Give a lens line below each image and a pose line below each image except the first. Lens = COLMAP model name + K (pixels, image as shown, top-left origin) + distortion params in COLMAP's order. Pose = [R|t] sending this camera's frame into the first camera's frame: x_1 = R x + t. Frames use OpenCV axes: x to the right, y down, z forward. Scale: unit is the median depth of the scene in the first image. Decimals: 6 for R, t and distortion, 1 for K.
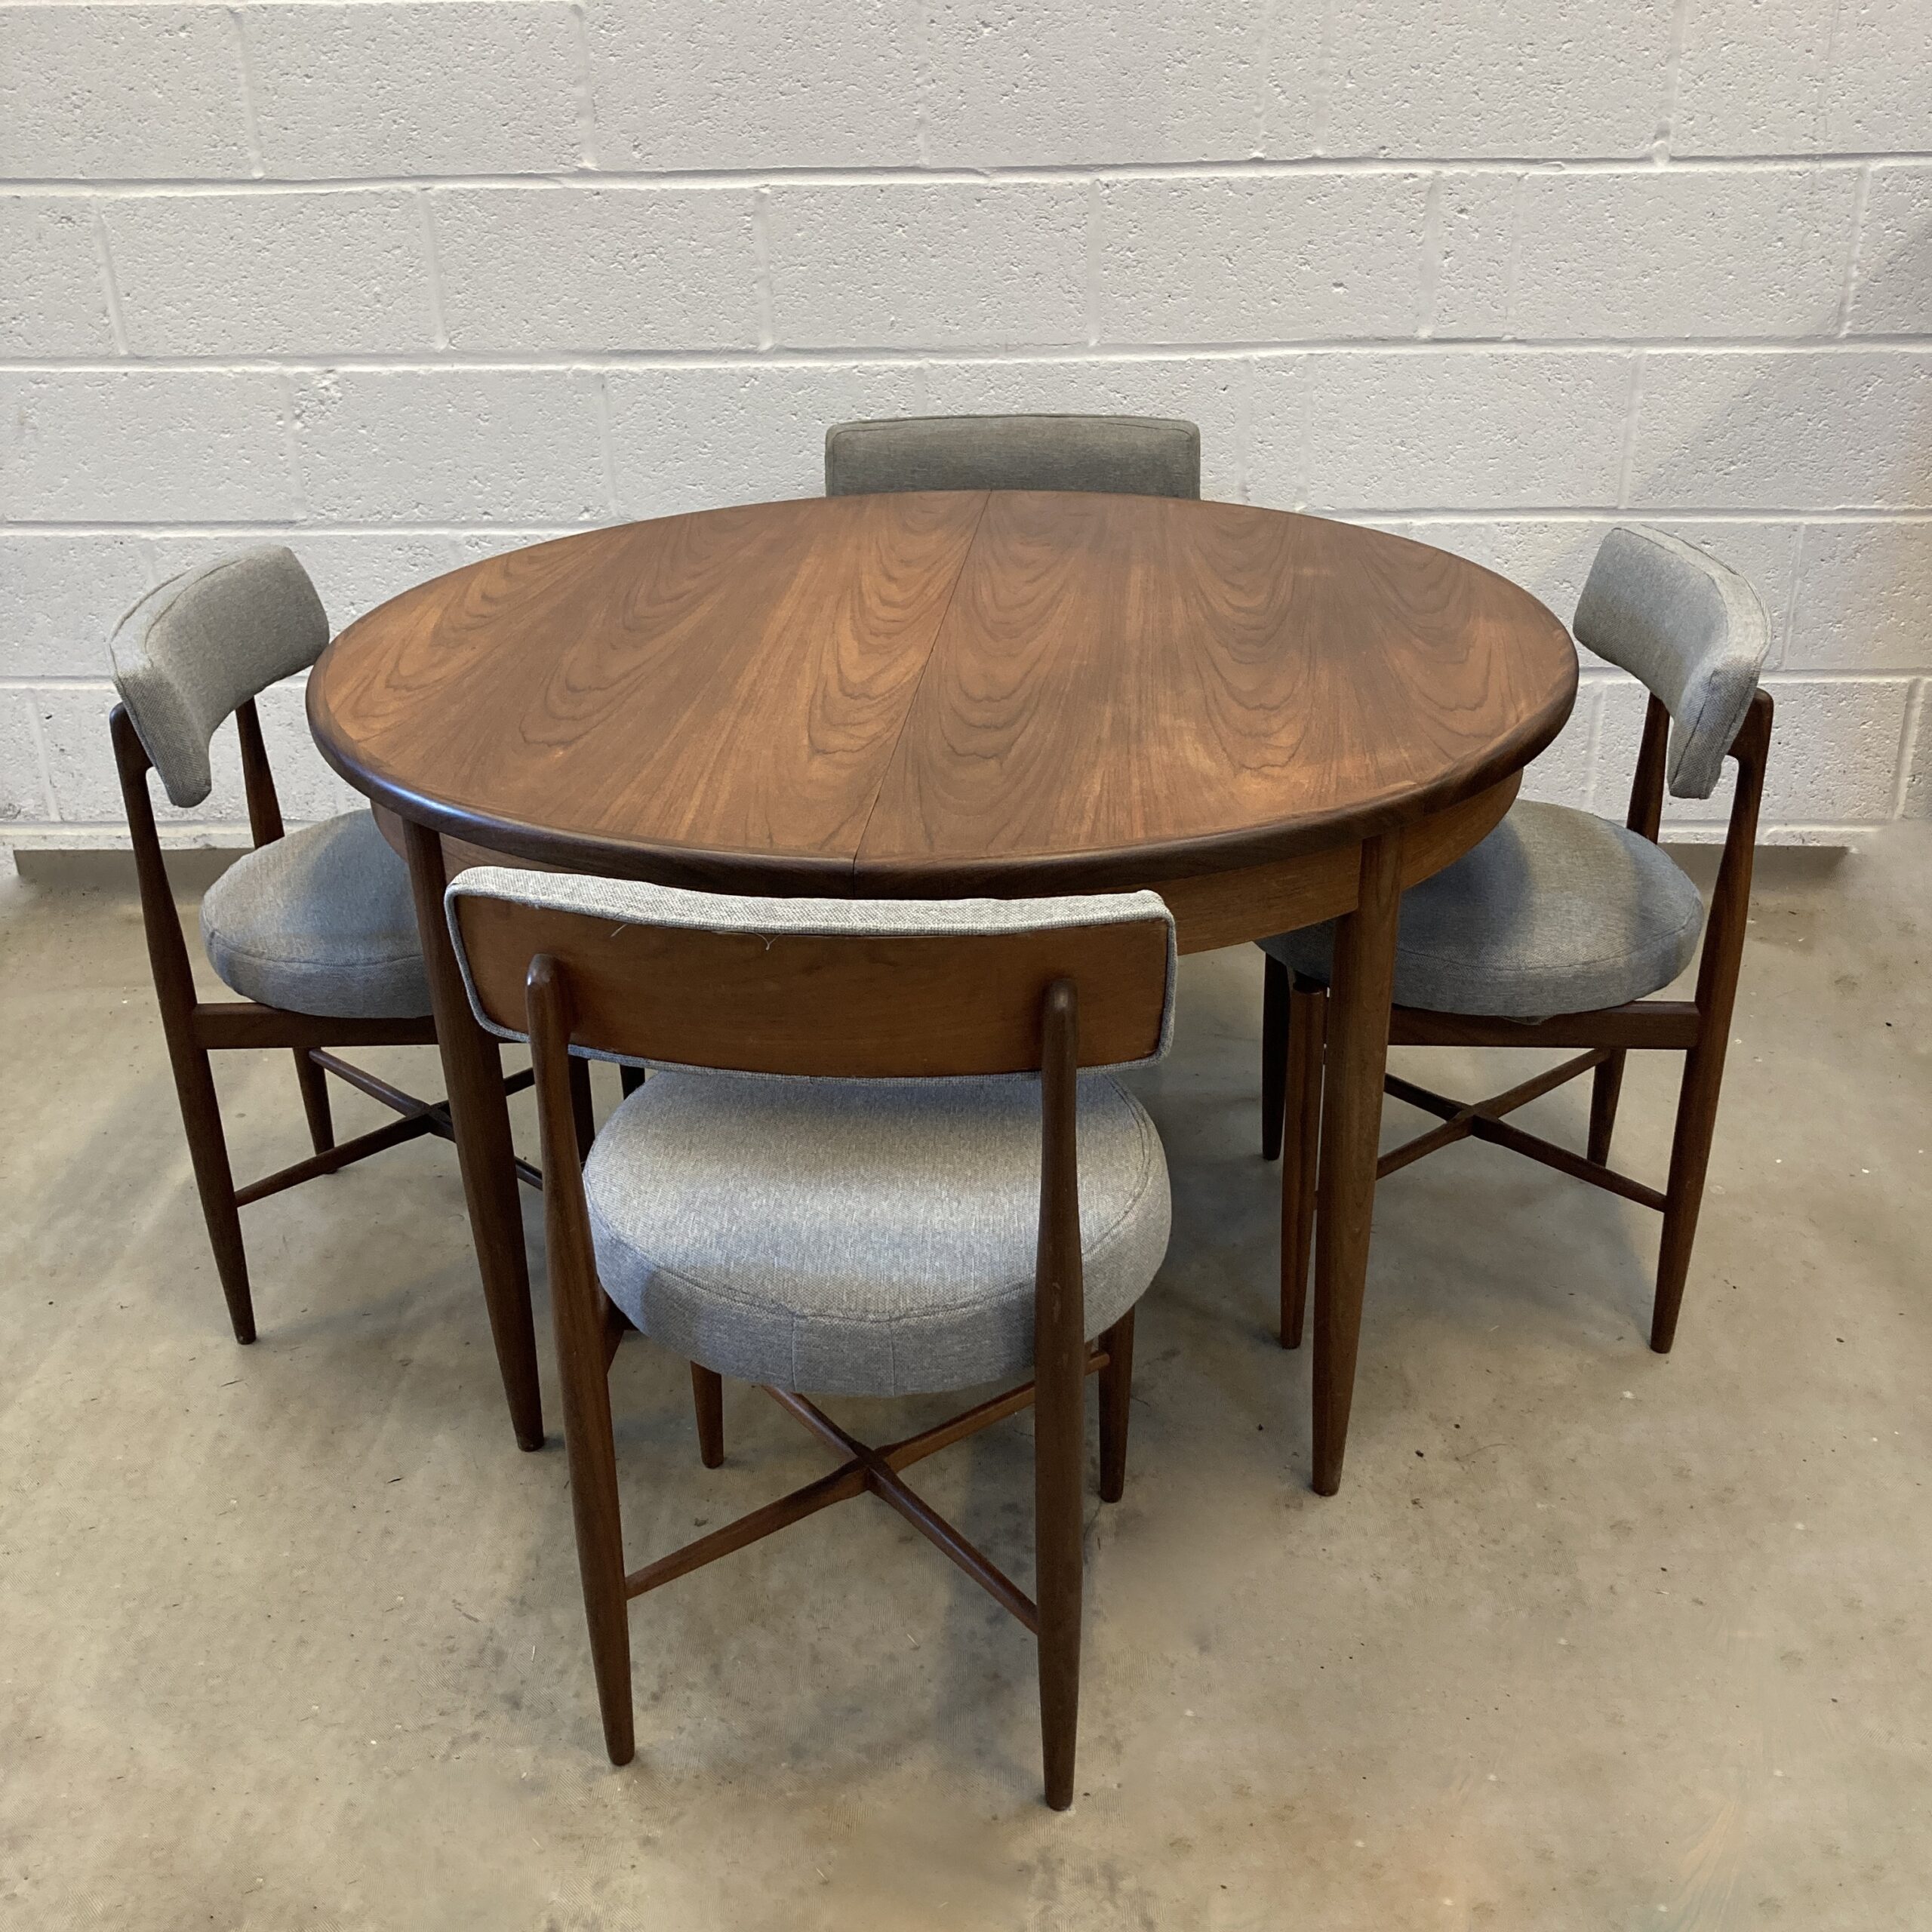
lens RADIAL K [[2092.7, 0, 943.8], [0, 2092.7, 975.2], [0, 0, 1]] dist [0.001868, 0.000000]
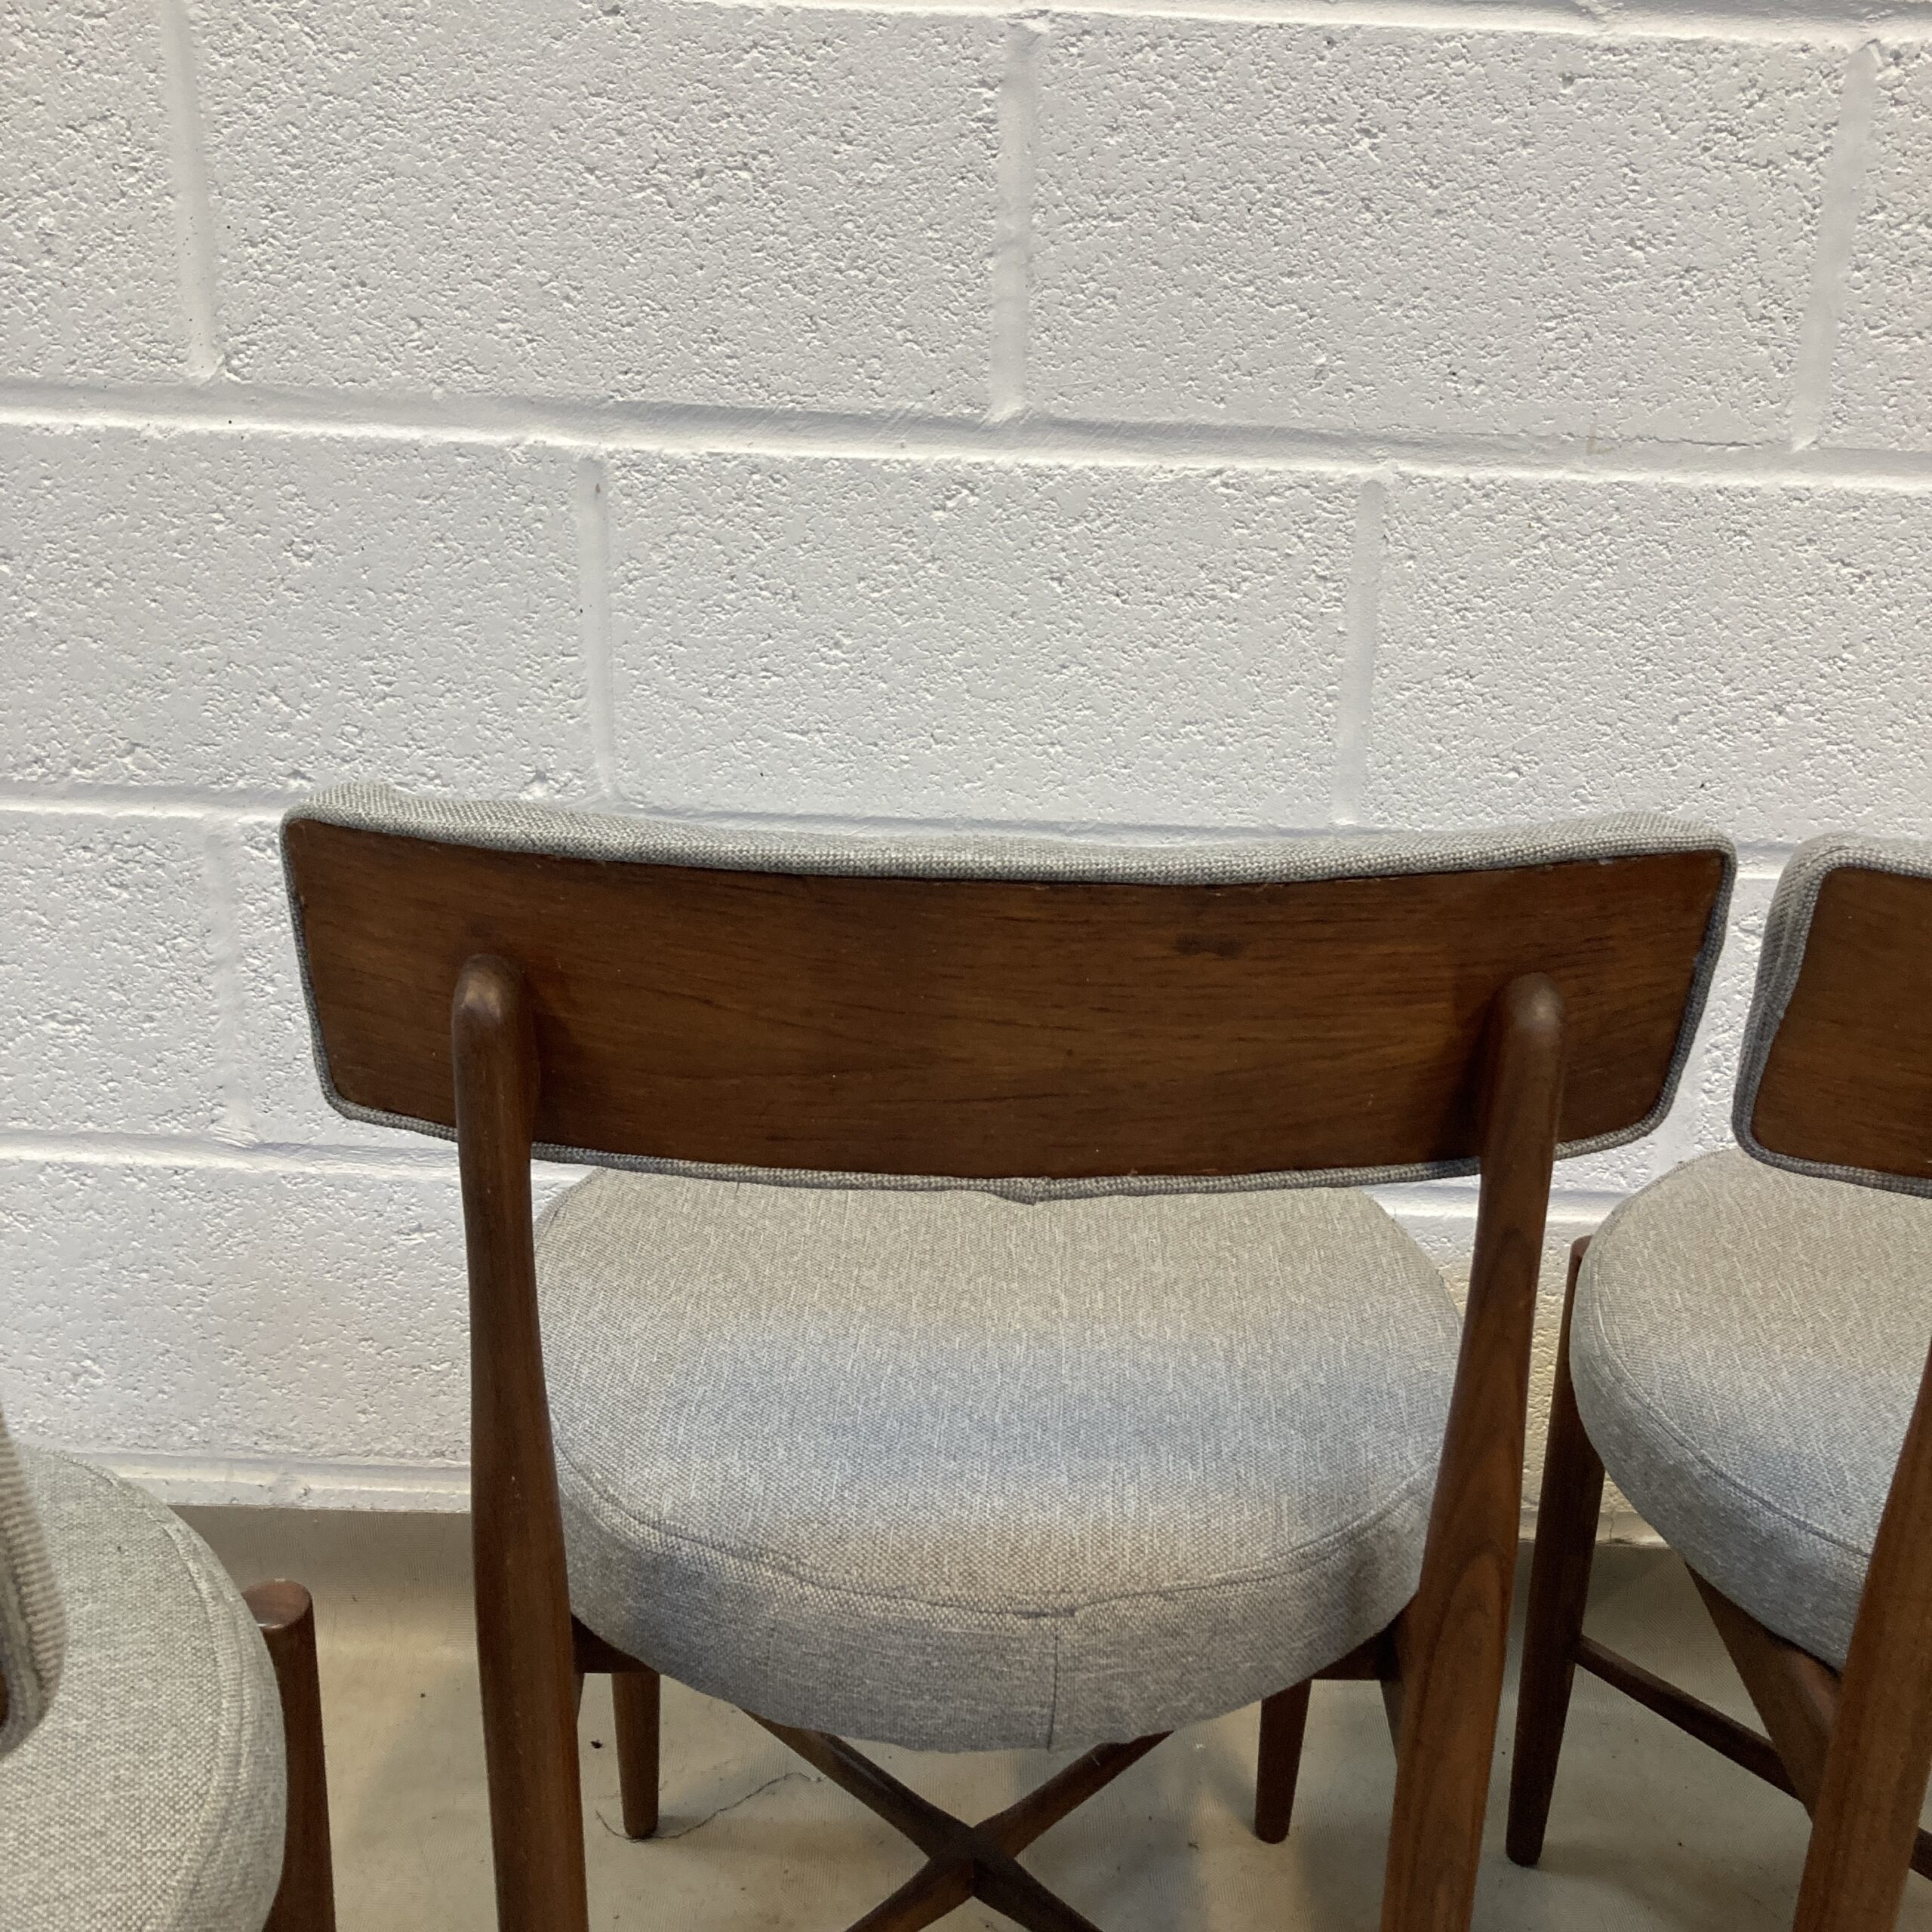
lens RADIAL K [[2092.7, 0, 967.2], [0, 2092.7, 921.2], [0, 0, 1]] dist [0.001868, 0.000000]
pose [[0.998403, 0.042378, 0.037351, -0.106542], [-0.037798, 0.992555, -0.115784, -0.159017], [-0.041980, 0.114187, 0.992572, 0.625238]]
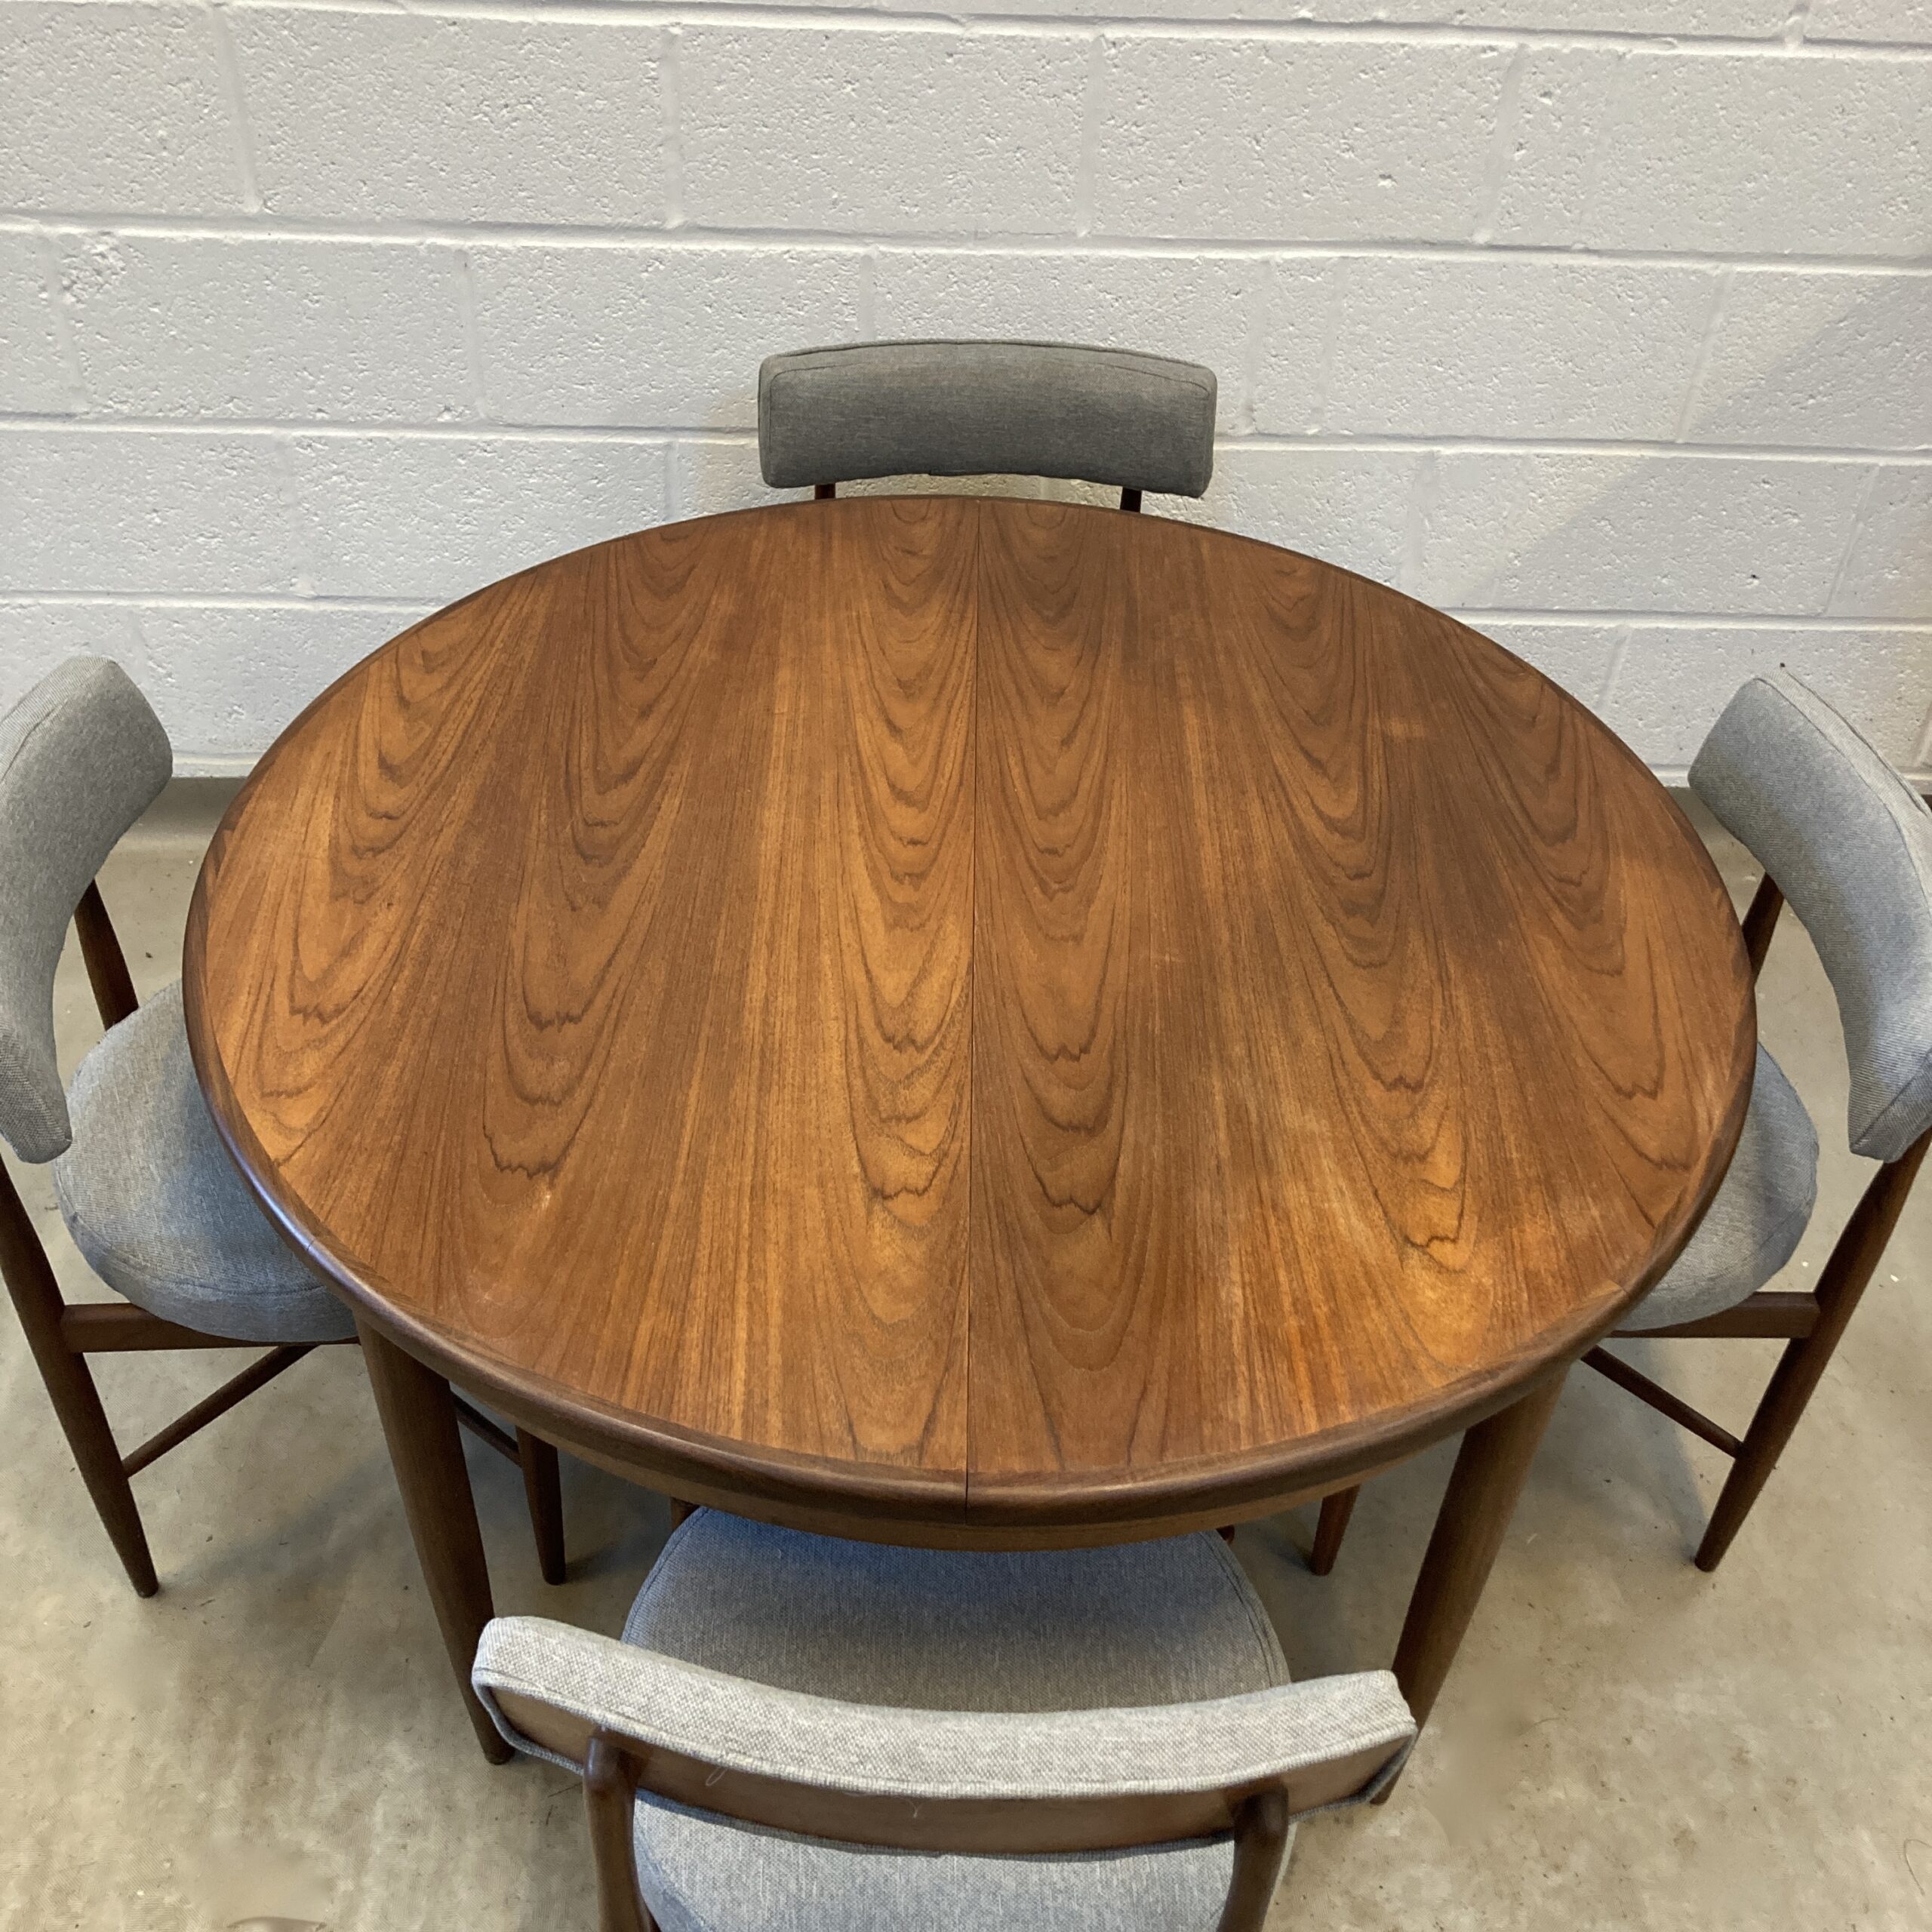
lens RADIAL K [[2092.7, 0, 946.2], [0, 2092.7, 981.3], [0, 0, 1]] dist [0.001868, 0.000000]
pose [[0.994351, -0.011725, 0.105495, -0.071660], [-0.017035, 0.963370, 0.267634, -0.245454], [-0.104769, -0.267920, 0.957728, 0.156056]]
